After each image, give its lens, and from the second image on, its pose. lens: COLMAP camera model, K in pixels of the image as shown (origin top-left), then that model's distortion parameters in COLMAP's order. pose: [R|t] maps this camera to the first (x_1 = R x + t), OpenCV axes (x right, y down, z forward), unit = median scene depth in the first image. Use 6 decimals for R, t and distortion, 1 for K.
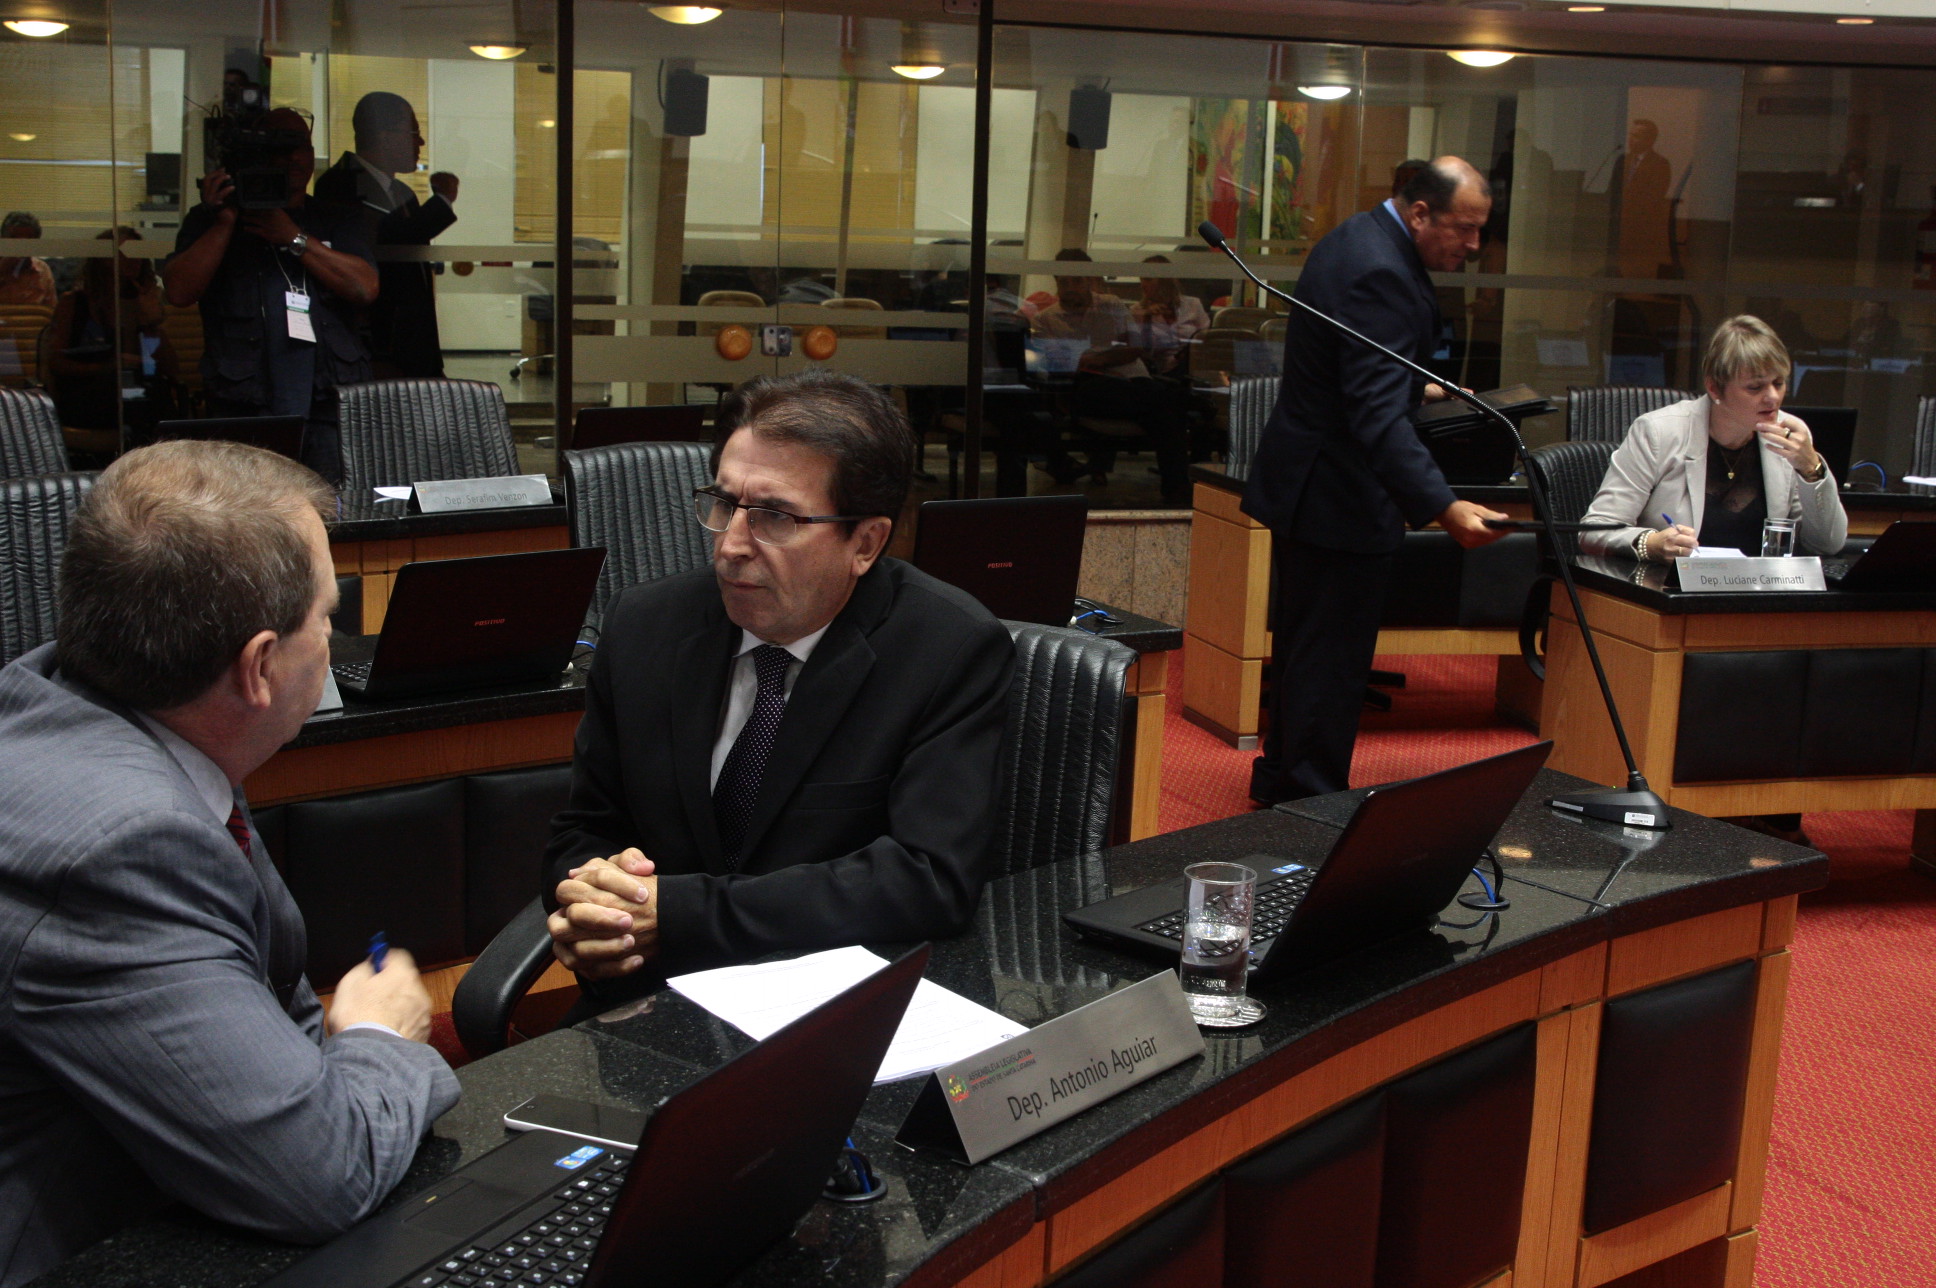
lens RADIAL K [[2273.5, 0, 971.9], [0, 2273.5, 650.4], [0, 0, 1]] dist [-0.076037, 0.000000]
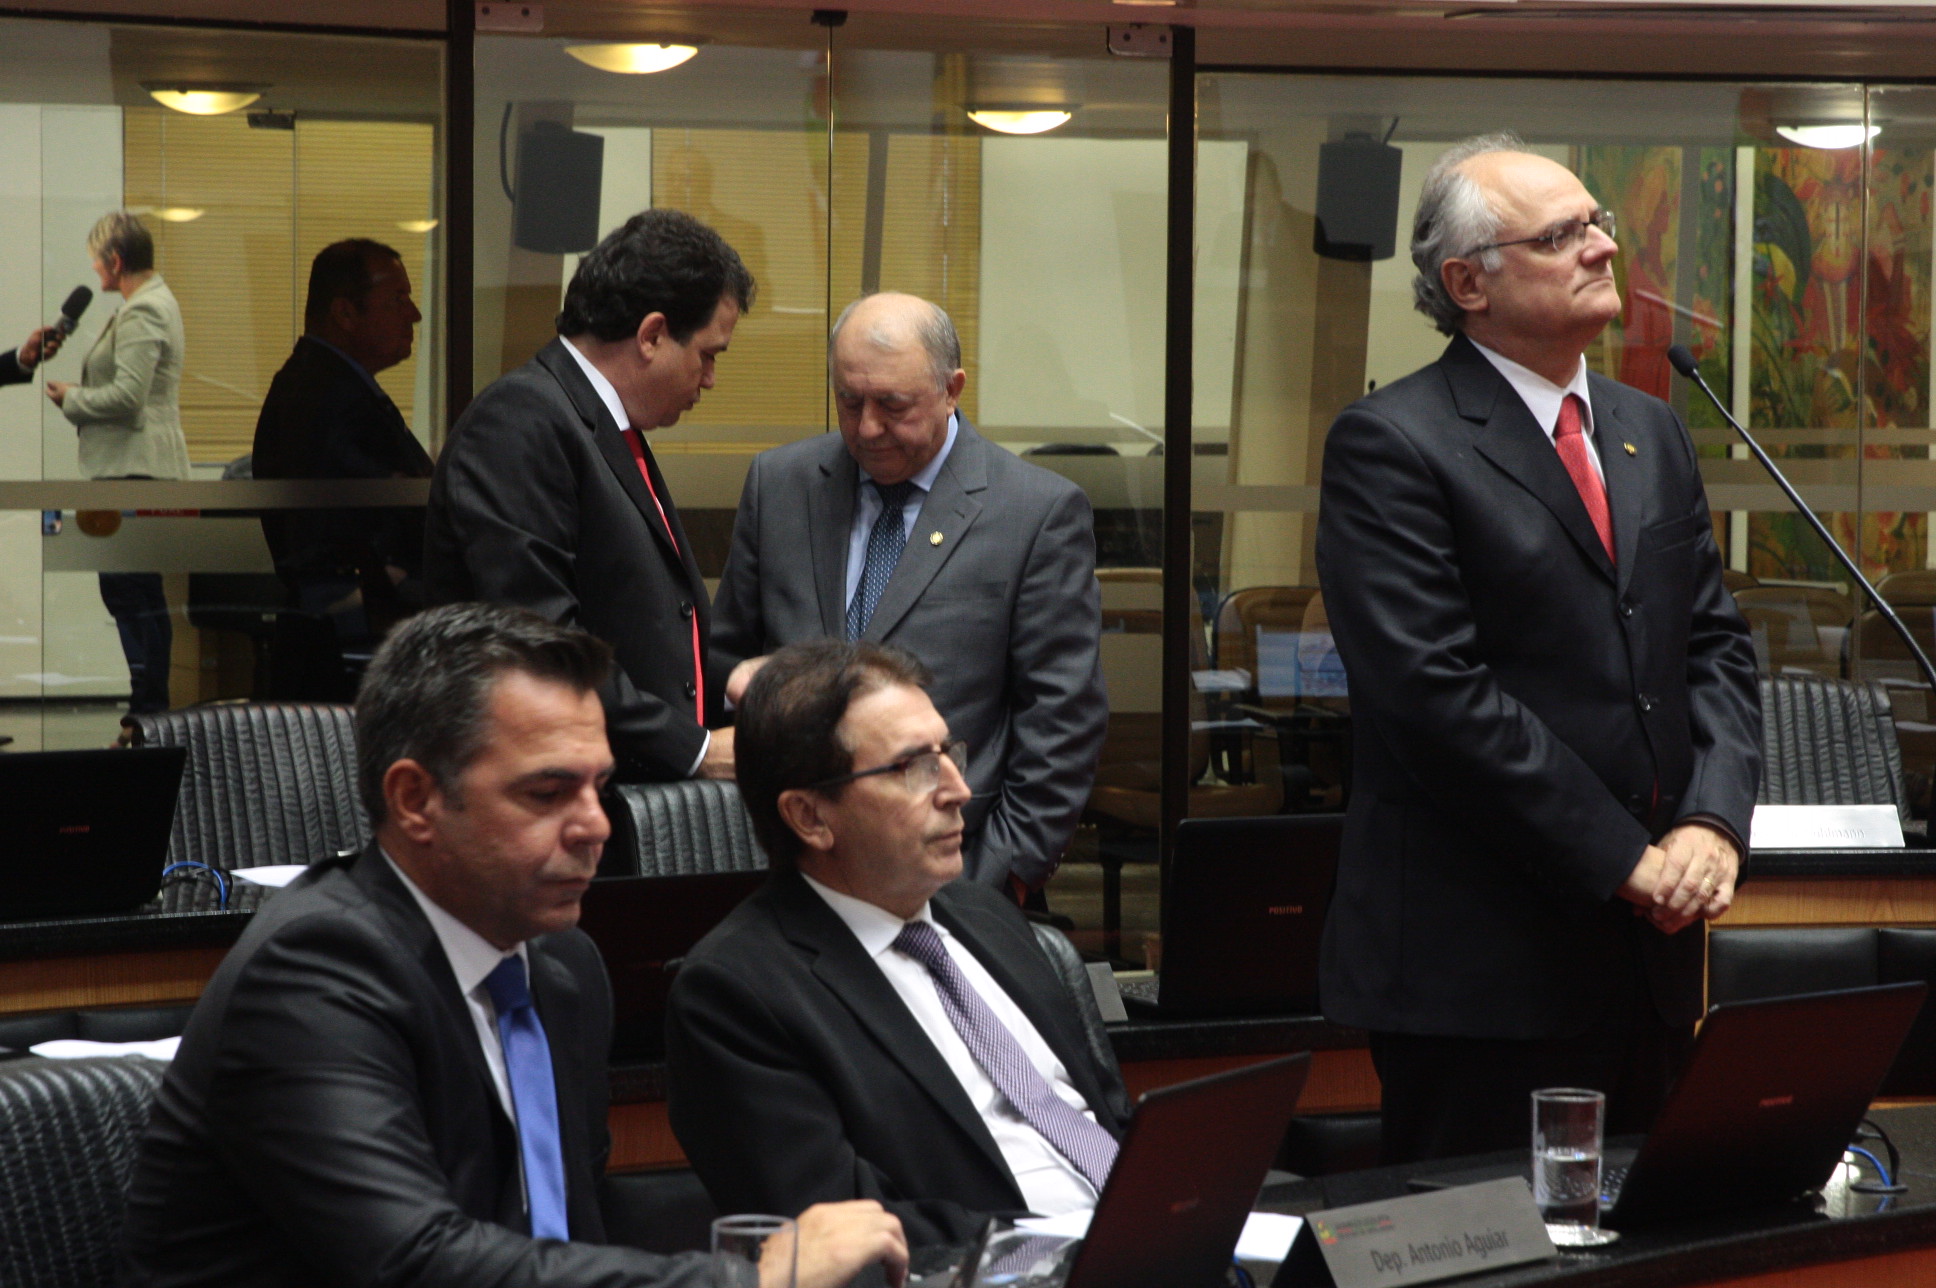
lens RADIAL K [[6203.1, 0, 969.4], [0, 6203.1, 647.2], [0, 0, 1]] dist [0.314447, 0.000000]
pose [[0.999748, -0.021108, -0.007625, -0.046487], [0.019801, 0.989520, -0.143030, 0.104671], [0.010564, 0.142843, 0.989689, -0.630679]]
